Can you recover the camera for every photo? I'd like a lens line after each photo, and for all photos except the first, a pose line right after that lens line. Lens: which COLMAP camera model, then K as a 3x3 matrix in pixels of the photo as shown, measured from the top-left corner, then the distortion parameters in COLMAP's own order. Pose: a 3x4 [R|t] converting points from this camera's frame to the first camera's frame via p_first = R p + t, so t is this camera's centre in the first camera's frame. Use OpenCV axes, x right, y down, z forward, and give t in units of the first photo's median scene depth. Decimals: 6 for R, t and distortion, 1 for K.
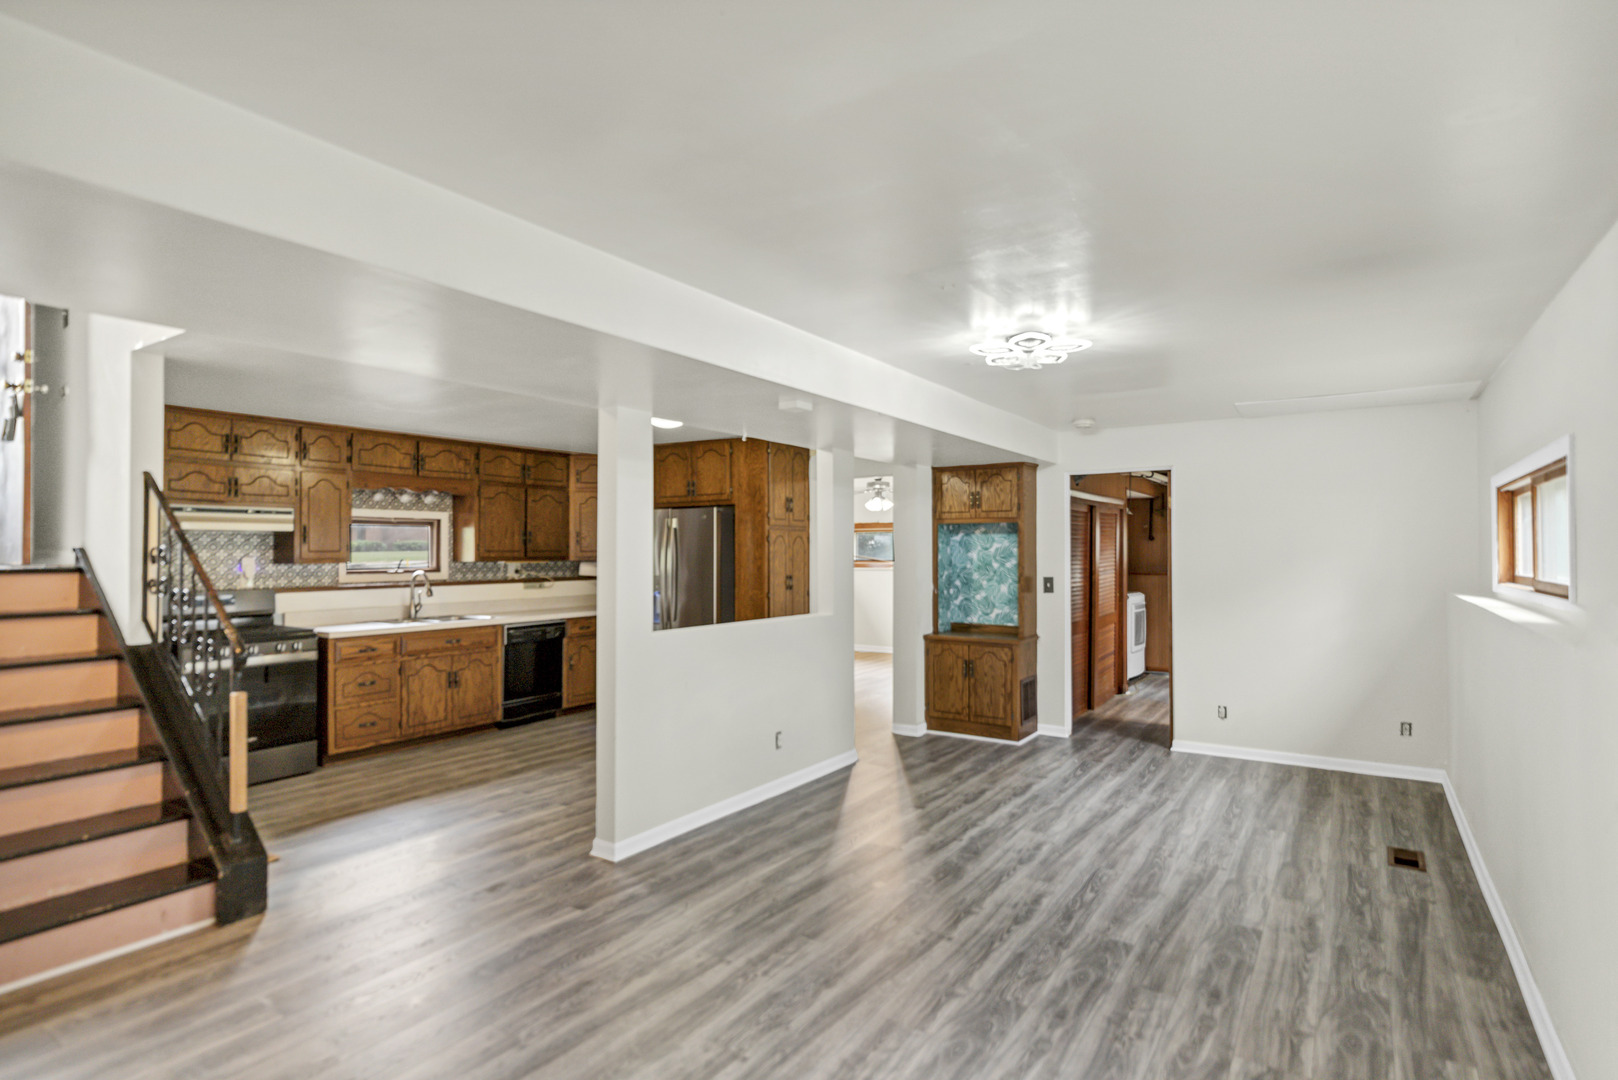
lens RADIAL K [[823.4, 0, 814.5], [0, 823.4, 532.5], [0, 0, 1]] dist [0.000986, 0.000440]
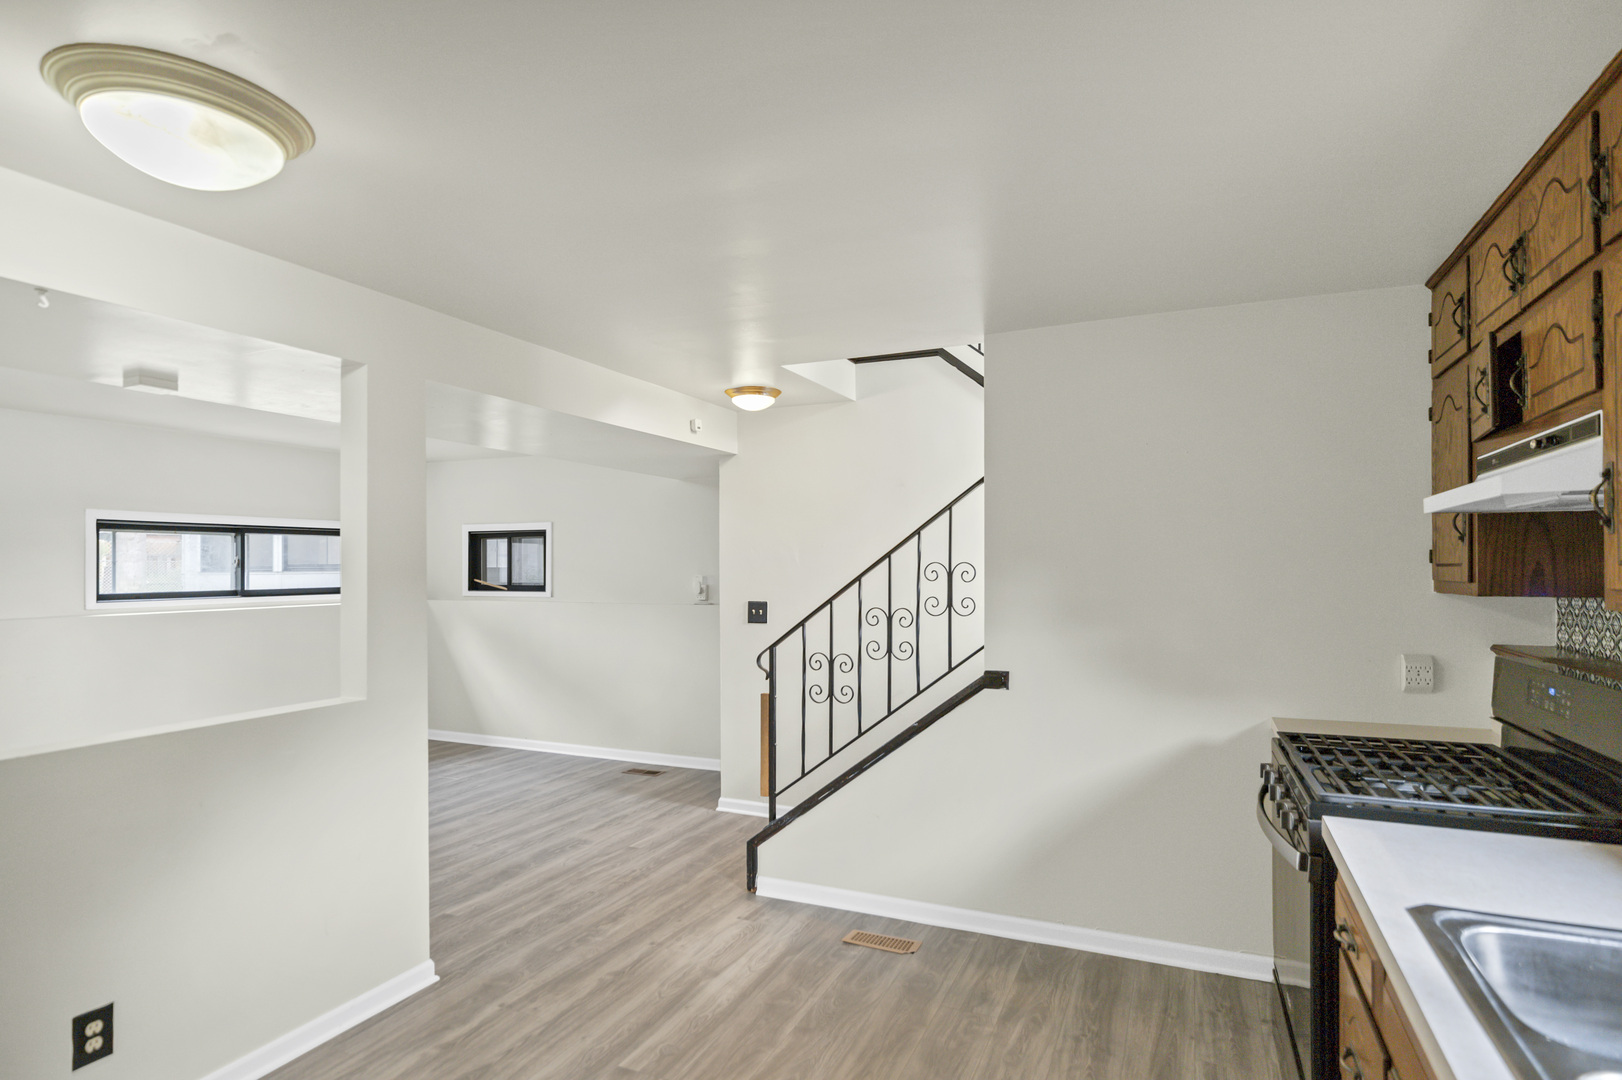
lens RADIAL K [[823.1, 0, 818.6], [0, 823.1, 557.8], [0, 0, 1]] dist [0.001193, 0.000164]
pose [[-0.983462, 0.003158, -0.181089, -0.306348], [0.009471, 0.999377, -0.034004, 0.026439], [0.180869, -0.035157, -0.982879, 1.162699]]
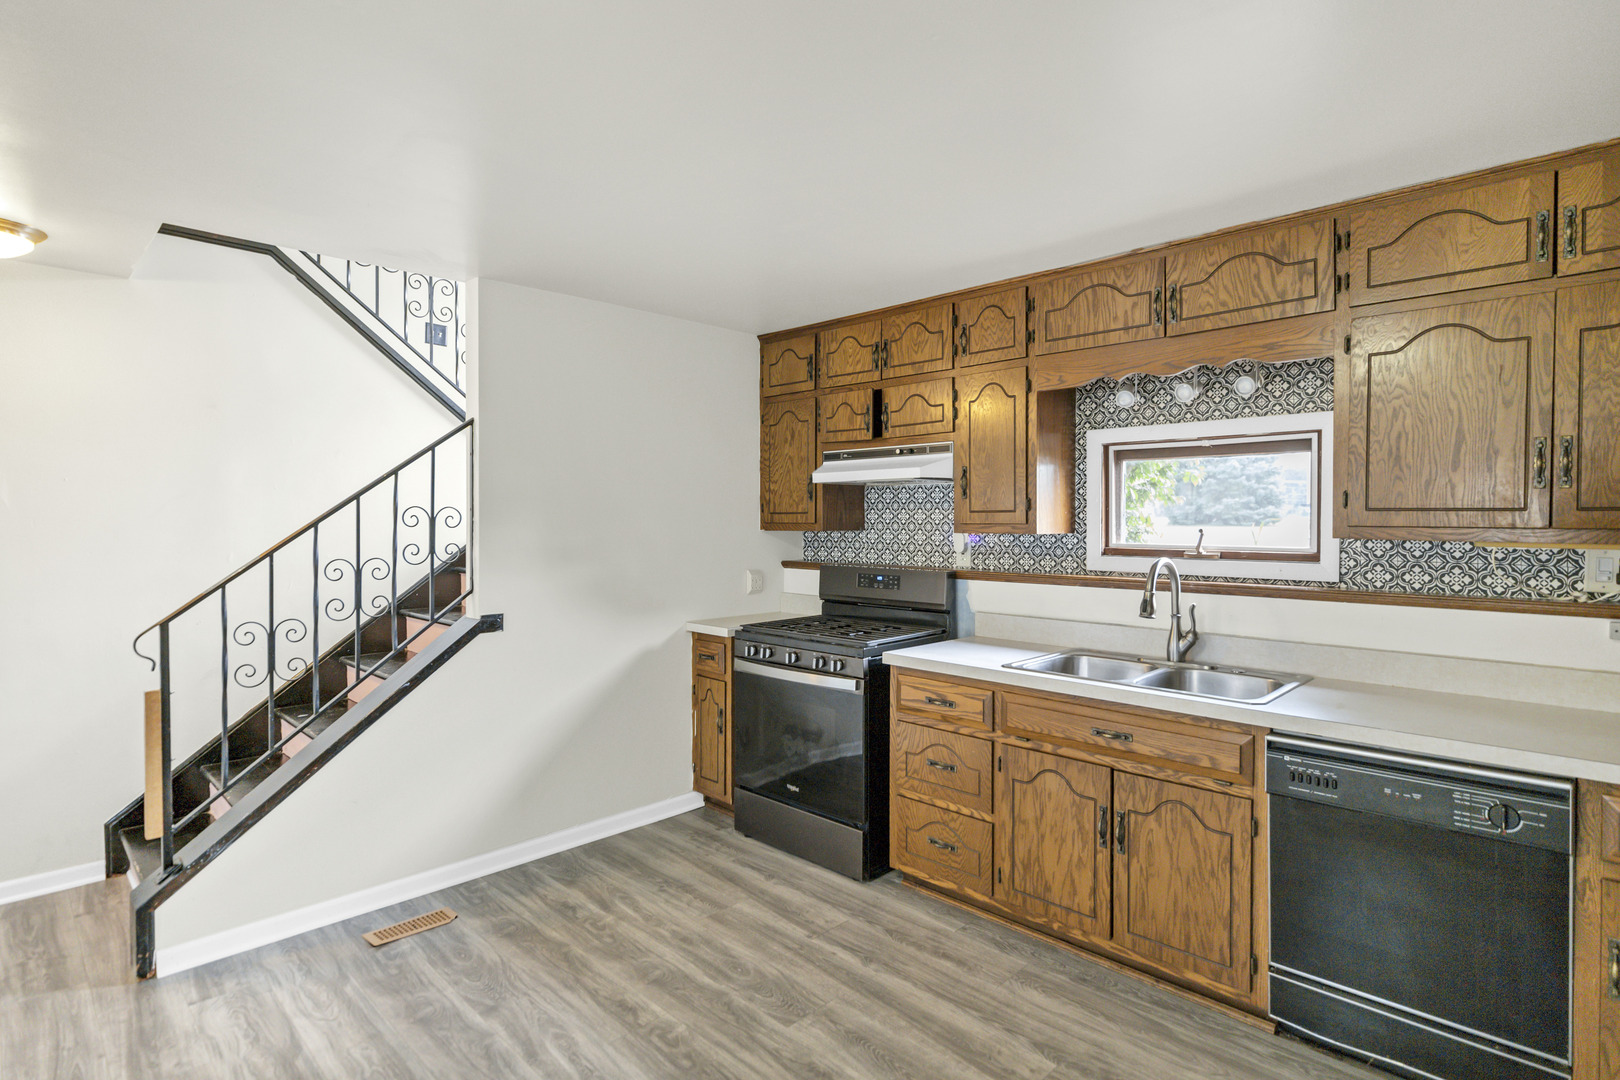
lens RADIAL K [[824.4, 0, 815.5], [0, 824.4, 532.5], [0, 0, 1]] dist [0.000986, 0.000440]
pose [[-0.188780, 0.019157, -0.981833, -0.019473], [0.021261, 0.999655, 0.015416, 0.025200], [0.981789, -0.017964, -0.189122, 0.963811]]
